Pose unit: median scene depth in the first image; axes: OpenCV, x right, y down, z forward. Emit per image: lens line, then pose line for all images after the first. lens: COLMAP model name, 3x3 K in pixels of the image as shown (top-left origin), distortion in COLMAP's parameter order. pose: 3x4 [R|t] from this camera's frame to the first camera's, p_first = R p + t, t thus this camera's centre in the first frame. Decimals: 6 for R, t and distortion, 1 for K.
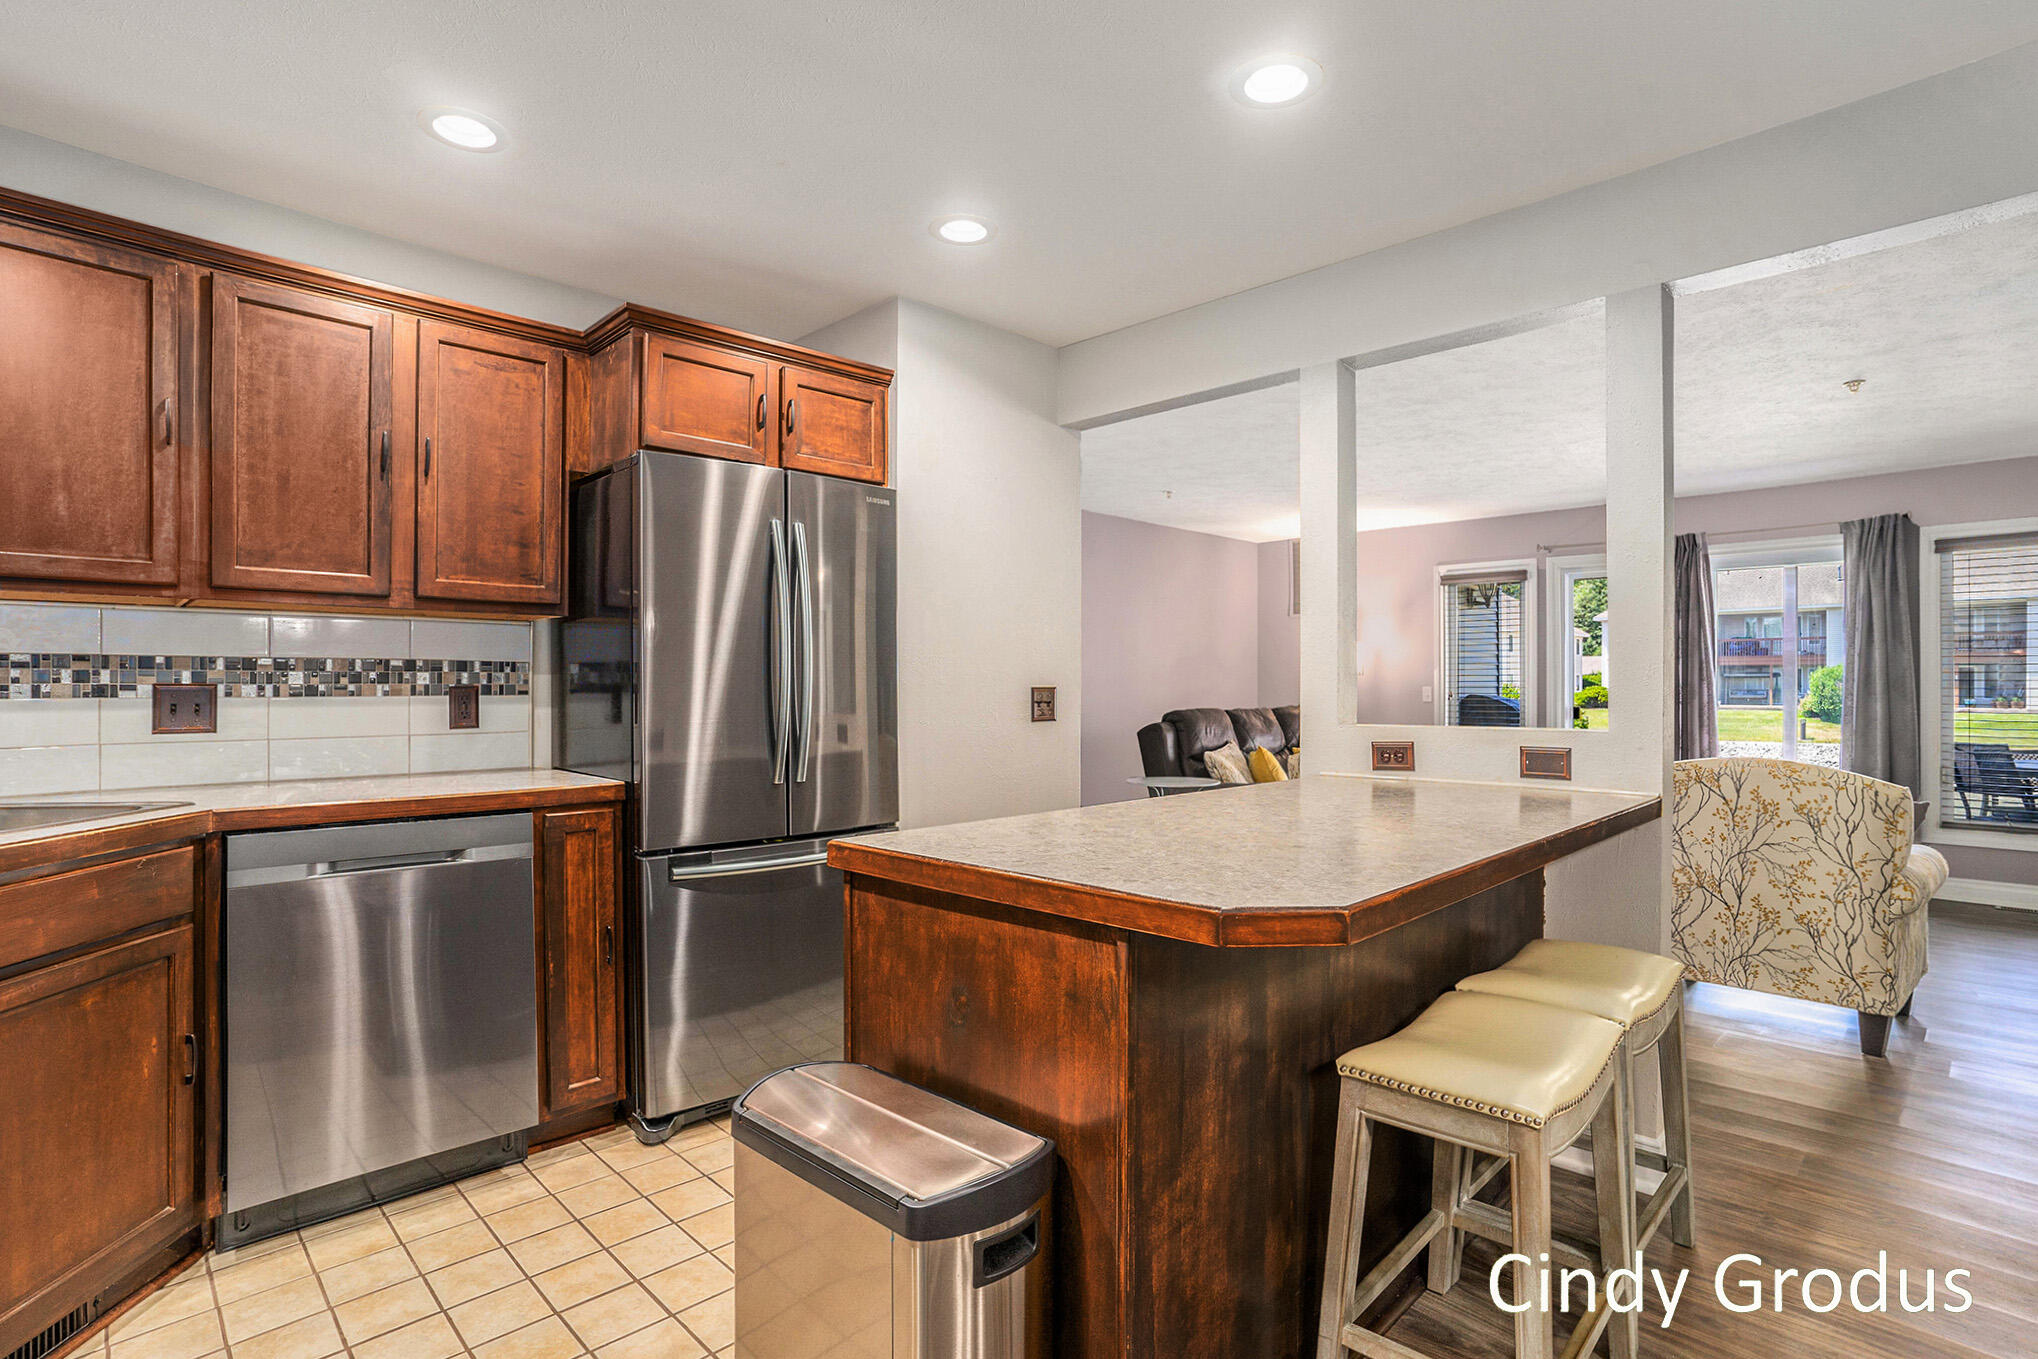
lens RADIAL K [[1008.7, 0, 1020.9], [0, 1008.7, 685.3], [0, 0, 1]] dist [-0.059068, 0.027272]
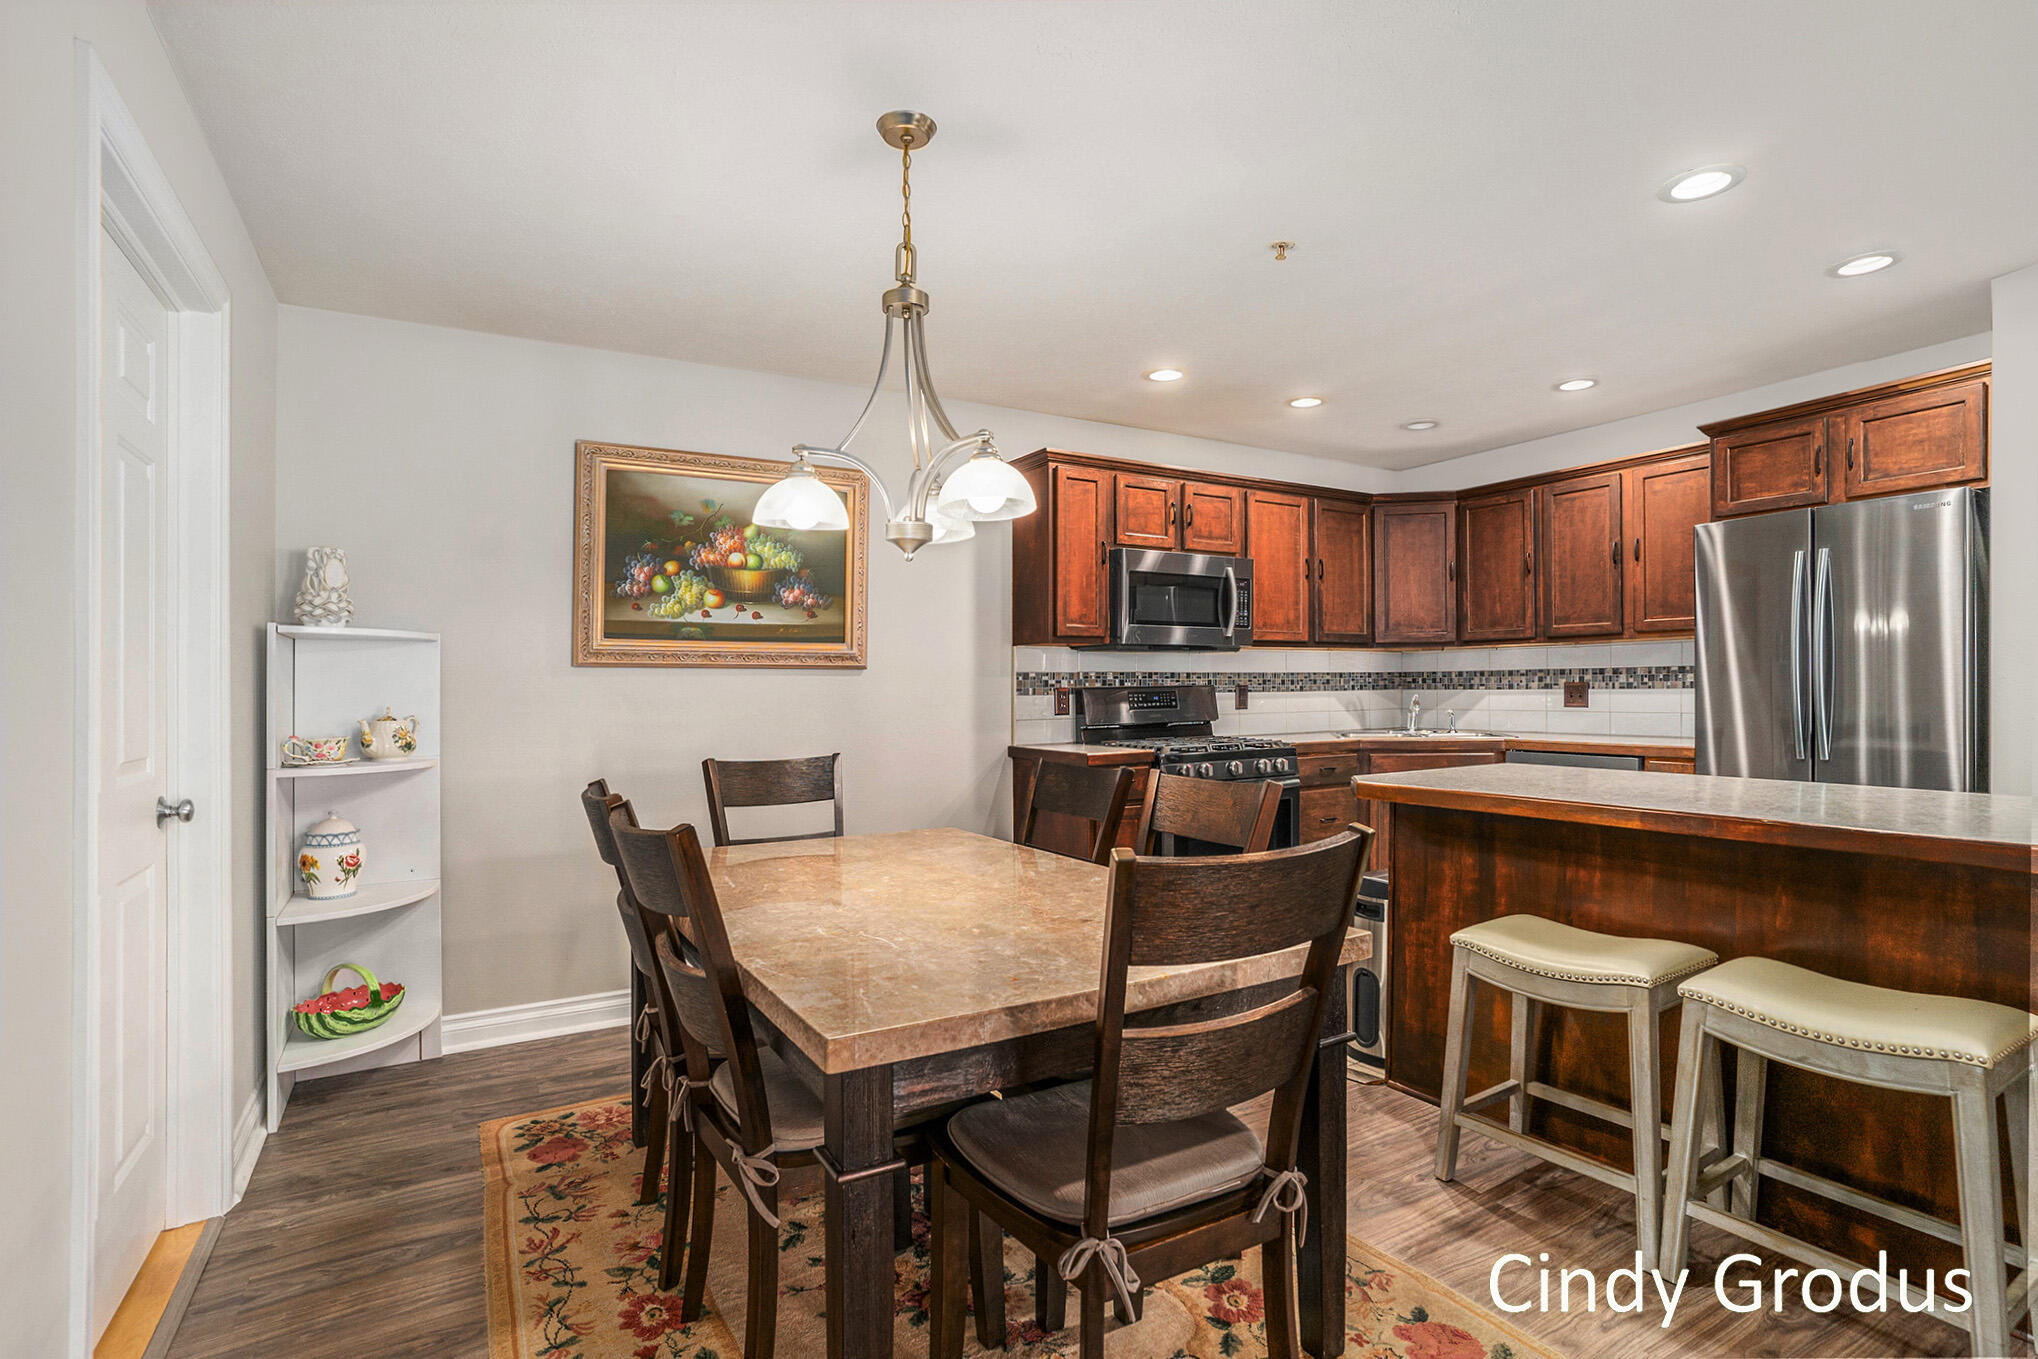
lens RADIAL K [[1008.7, 0, 1042.9], [0, 1008.7, 690.9], [0, 0, 1]] dist [-0.059068, 0.027272]
pose [[-0.236619, 0.007640, -0.971572, 1.373272], [0.011468, 0.999921, 0.005070, -0.006855], [0.971535, -0.009942, -0.236688, 0.413455]]
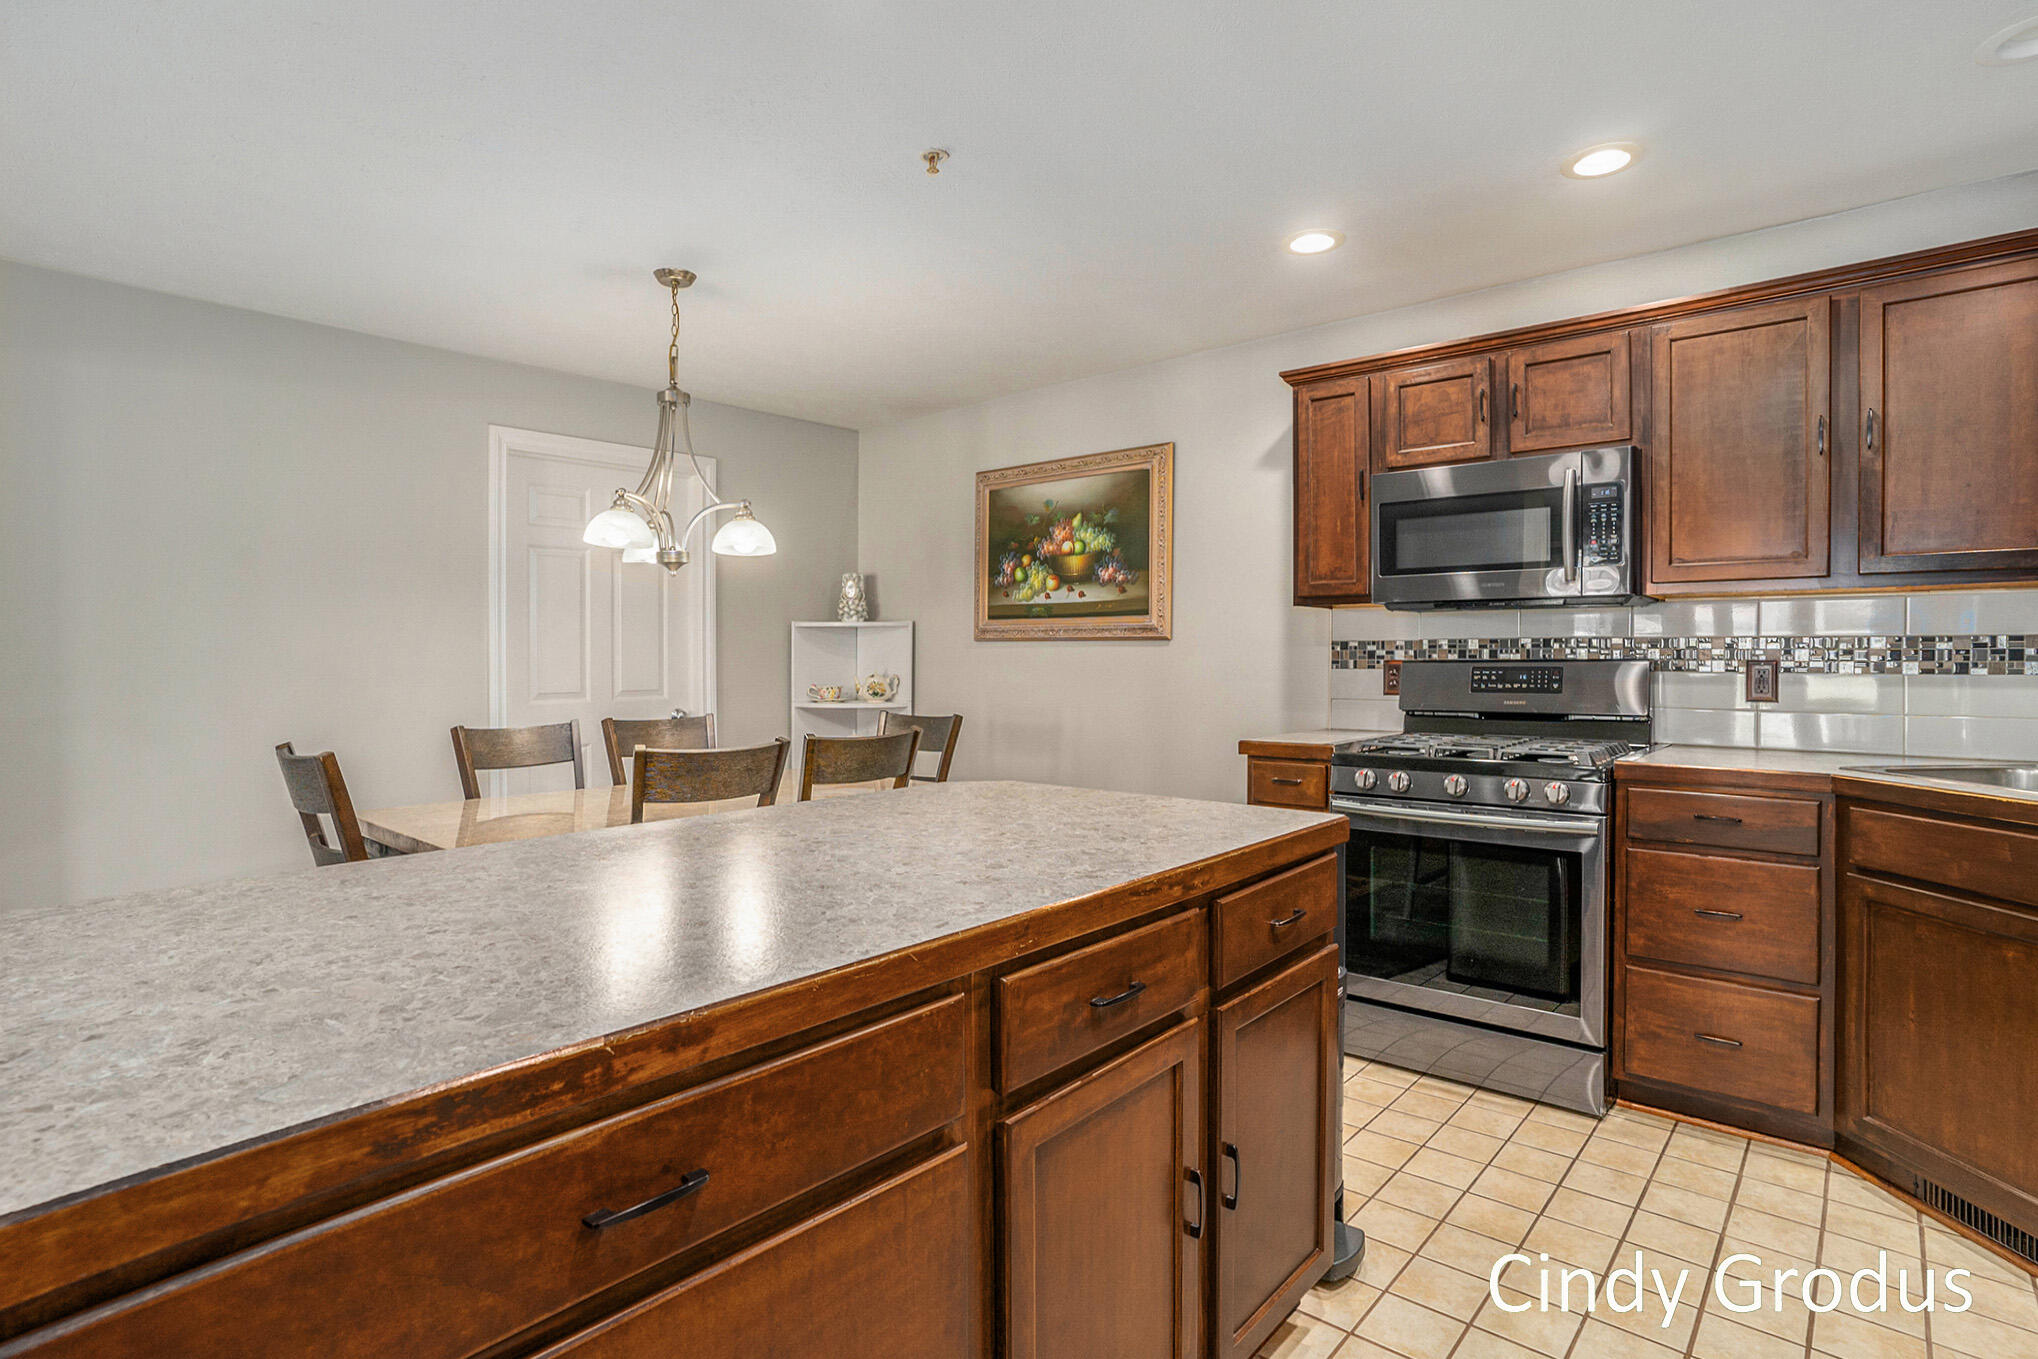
lens RADIAL K [[1008.7, 0, 1017.6], [0, 1008.7, 678.4], [0, 0, 1]] dist [-0.059068, 0.027272]
pose [[-0.997668, 0.009220, -0.067622, 0.170246], [0.007643, 0.999694, 0.023533, -0.014900], [0.067819, 0.022961, -0.997433, 1.417799]]
